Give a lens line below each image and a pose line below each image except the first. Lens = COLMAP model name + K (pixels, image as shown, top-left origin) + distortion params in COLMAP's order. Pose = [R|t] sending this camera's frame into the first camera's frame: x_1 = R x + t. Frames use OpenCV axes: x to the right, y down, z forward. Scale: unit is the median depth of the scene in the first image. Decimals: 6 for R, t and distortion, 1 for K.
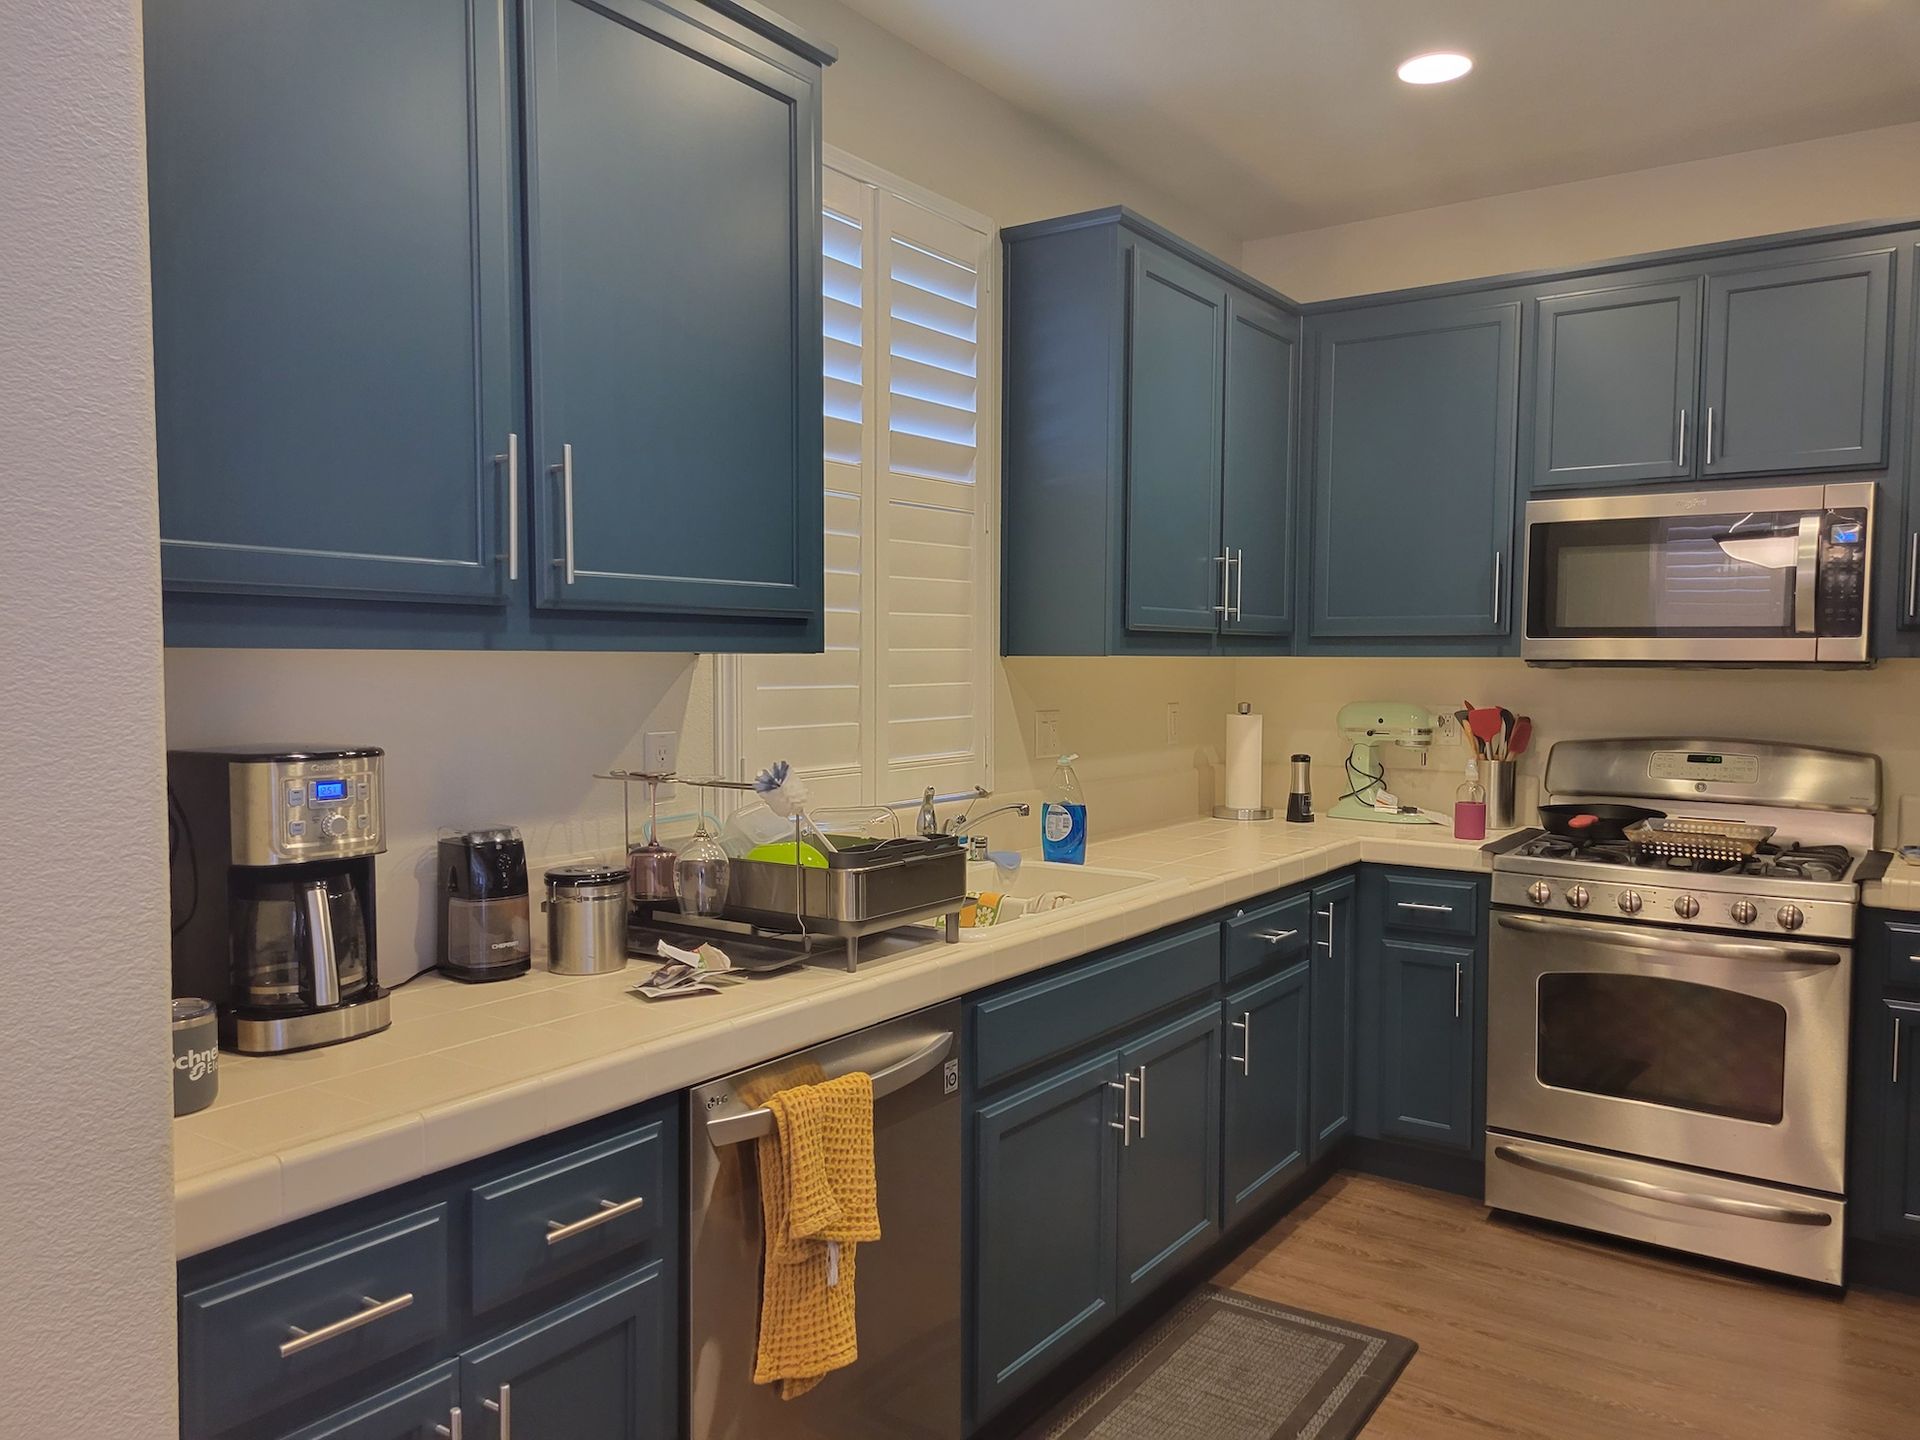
lens RADIAL K [[1428.1, 0, 964.0], [0, 1428.1, 729.1], [0, 0, 1]] dist [0.069464, -0.030592]
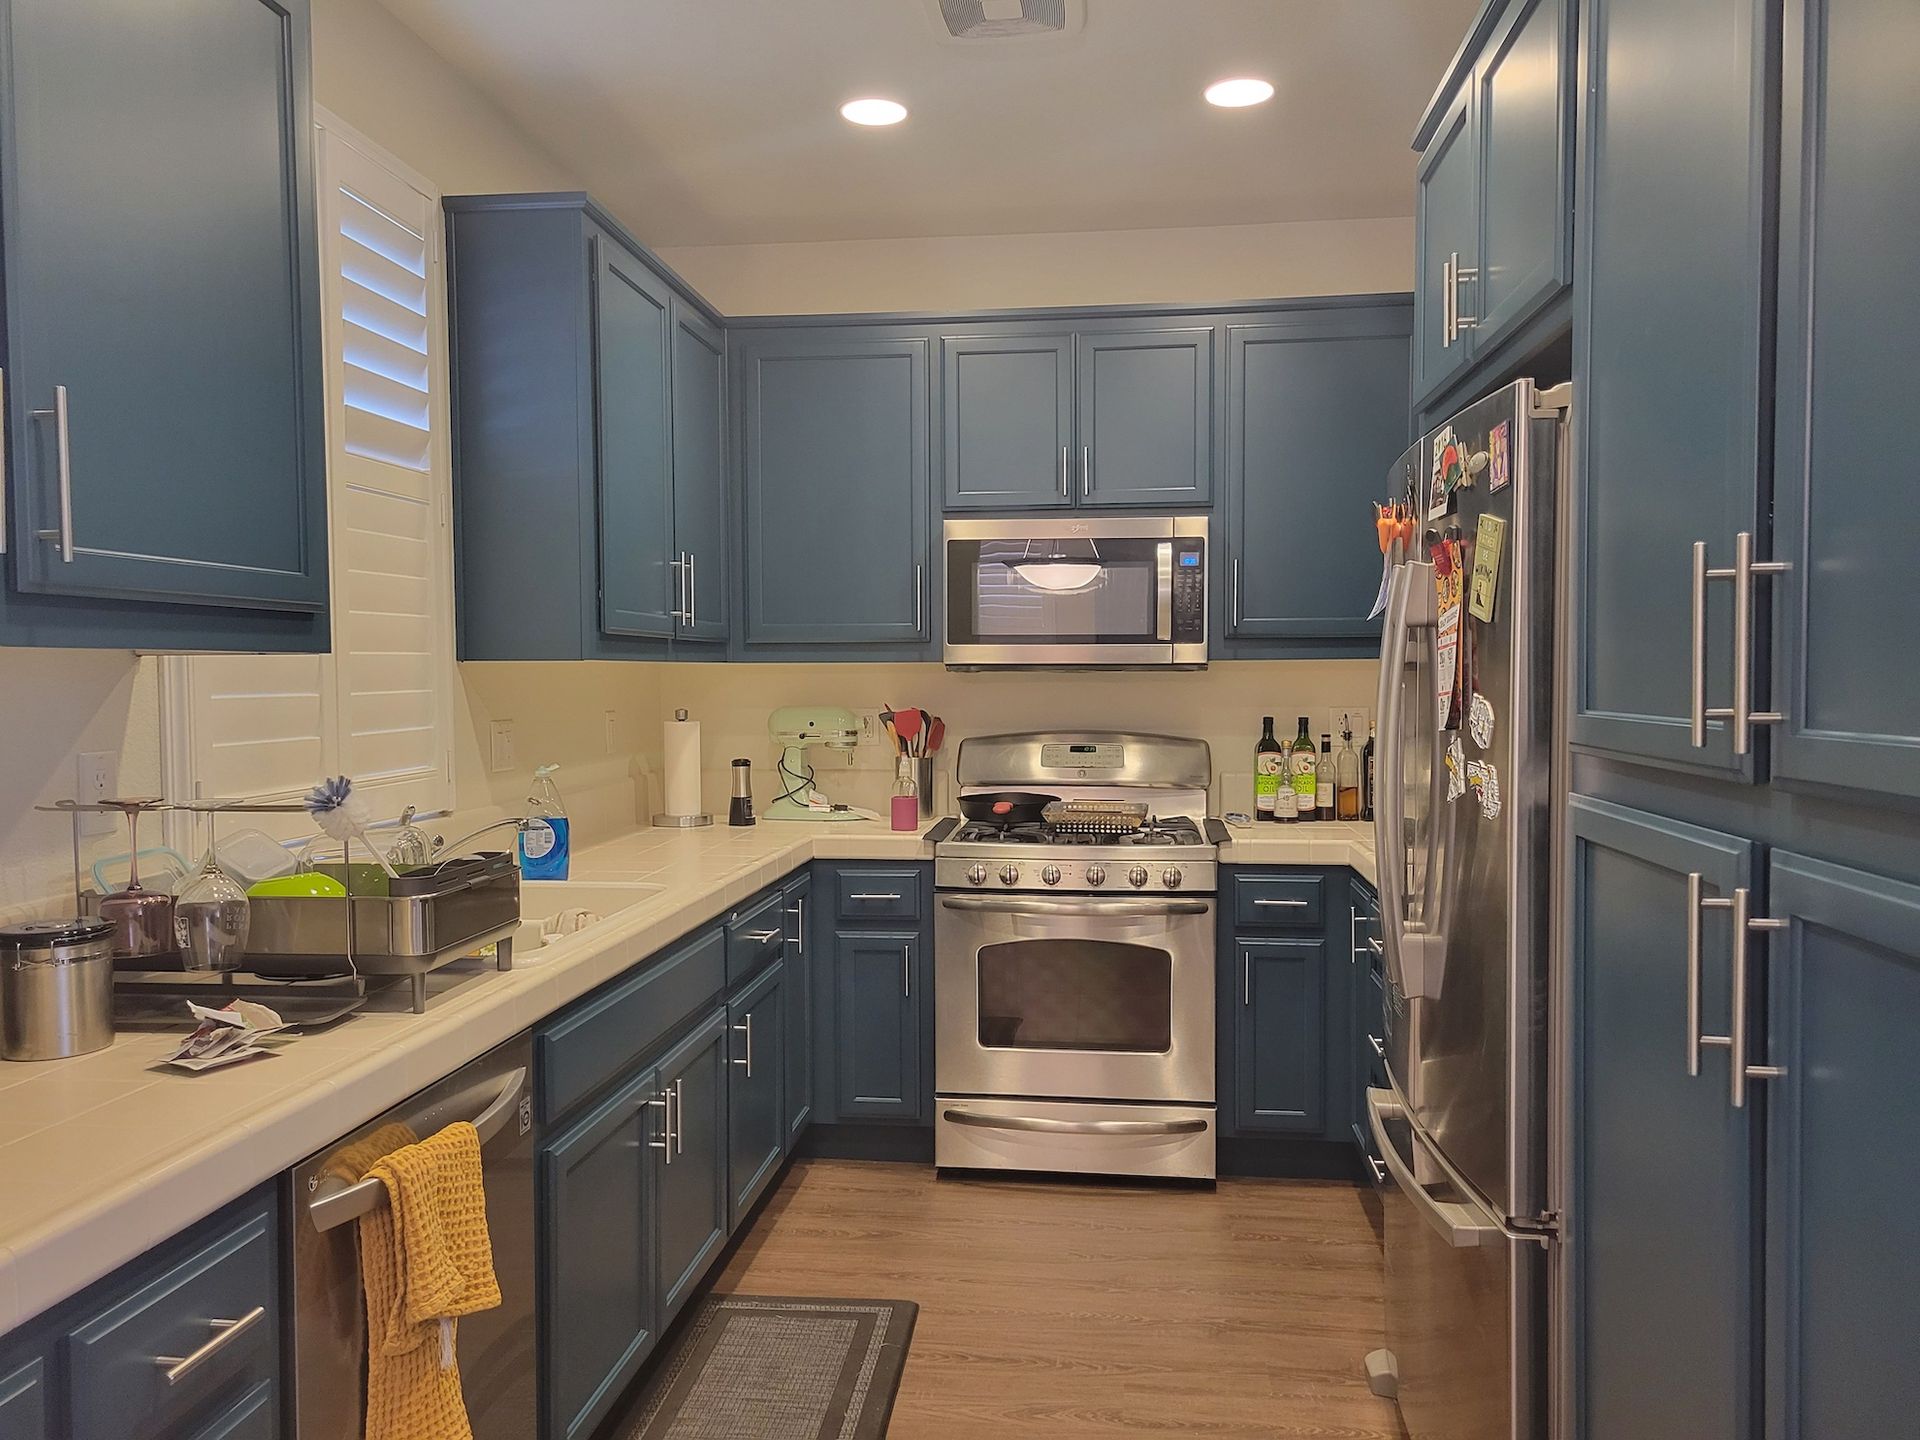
lens RADIAL K [[1428.1, 0, 963.4], [0, 1428.1, 723.3], [0, 0, 1]] dist [0.069464, -0.030592]
pose [[0.885669, -0.024931, 0.463647, -0.123573], [0.031288, 0.999492, -0.006023, 0.004696], [-0.463261, 0.019841, 0.886000, 0.034692]]
